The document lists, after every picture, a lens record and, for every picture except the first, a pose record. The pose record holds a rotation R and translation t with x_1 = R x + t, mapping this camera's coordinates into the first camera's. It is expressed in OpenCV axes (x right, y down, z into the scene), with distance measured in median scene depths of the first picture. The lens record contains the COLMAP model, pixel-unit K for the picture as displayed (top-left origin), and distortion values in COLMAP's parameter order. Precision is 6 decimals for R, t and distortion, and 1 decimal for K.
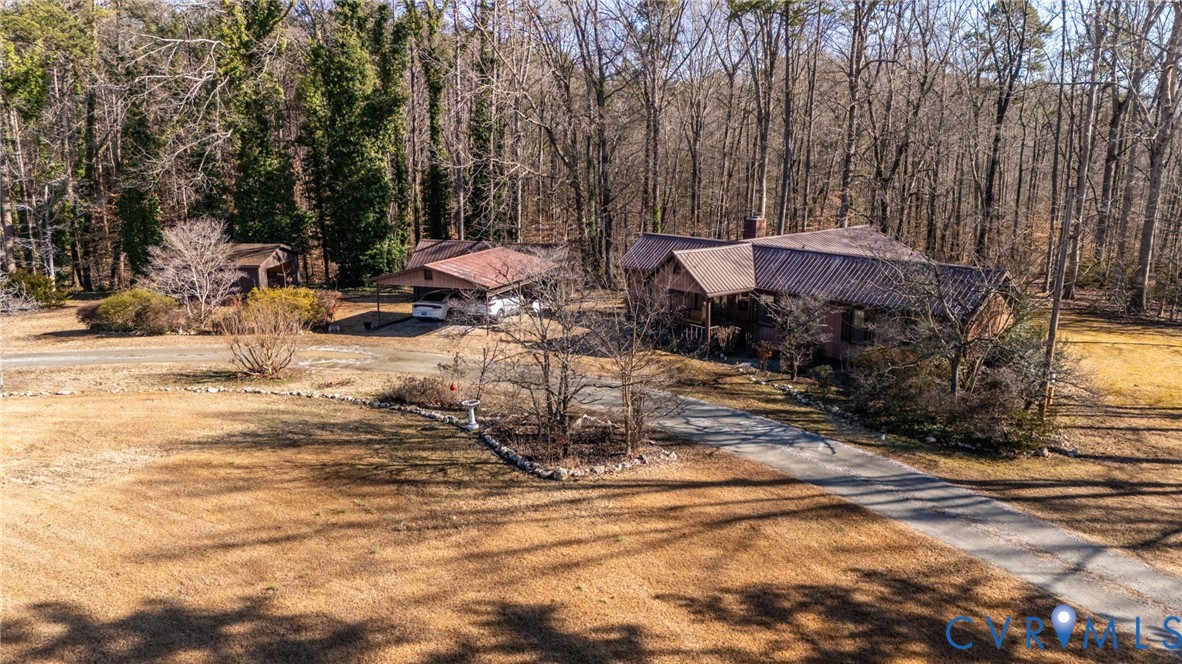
lens RADIAL K [[859.3, 0, 601.3], [0, 859.3, 326.5], [0, 0, 1]] dist [0.062970, -0.044268]
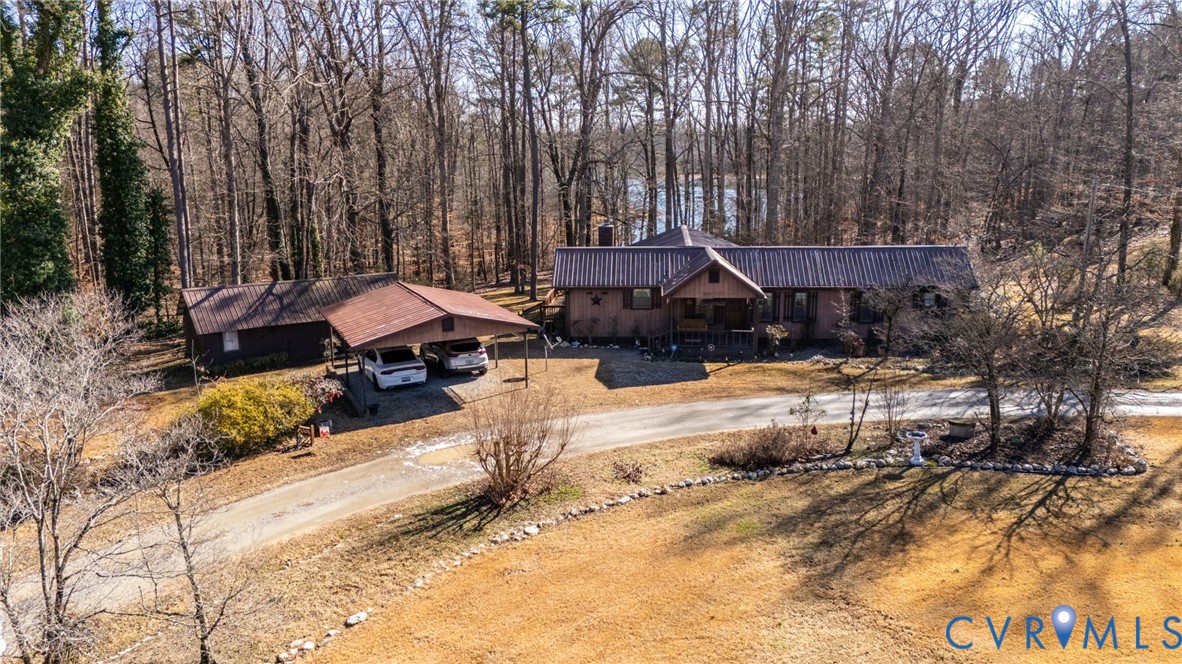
lens RADIAL K [[859.3, 0, 587.2], [0, 859.3, 333.0], [0, 0, 1]] dist [0.062970, -0.044268]
pose [[0.701441, -0.155607, 0.695533, -0.923041], [0.157209, 0.985620, 0.061961, -0.115239], [-0.695173, 0.065882, 0.715817, 0.544628]]
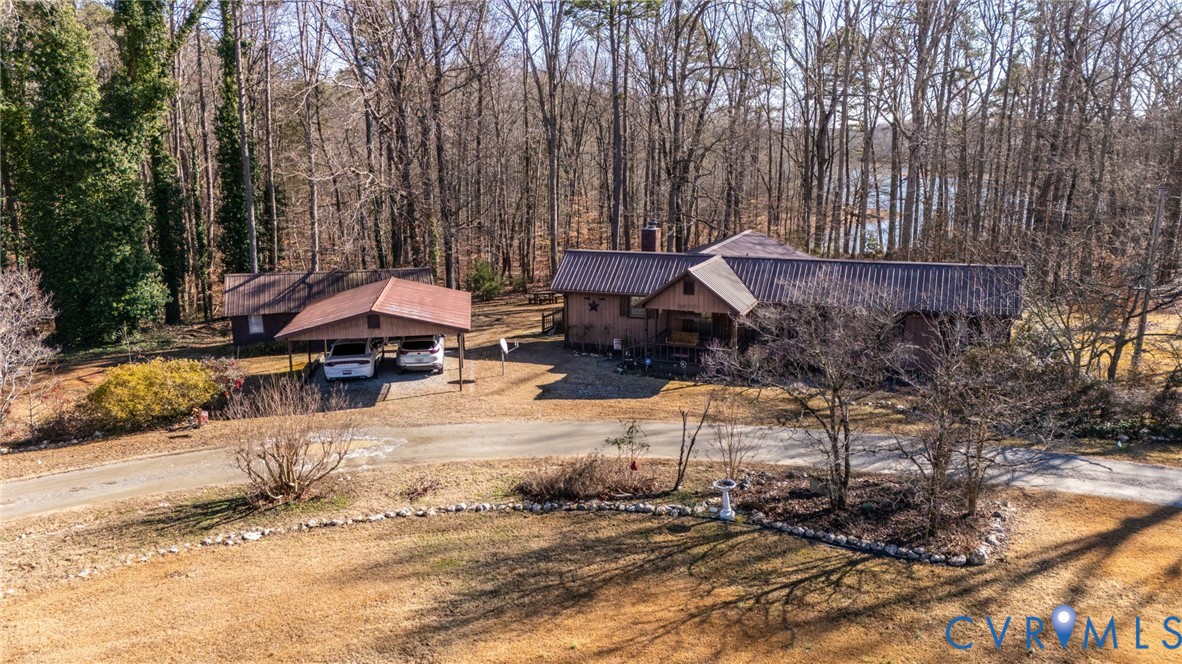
lens RADIAL K [[859.3, 0, 587.2], [0, 859.3, 334.0], [0, 0, 1]] dist [0.062970, -0.044268]
pose [[0.883656, -0.104701, 0.456278, -0.552559], [0.103725, 0.994232, 0.027265, -0.072317], [-0.456501, 0.023234, 0.889420, 0.342408]]
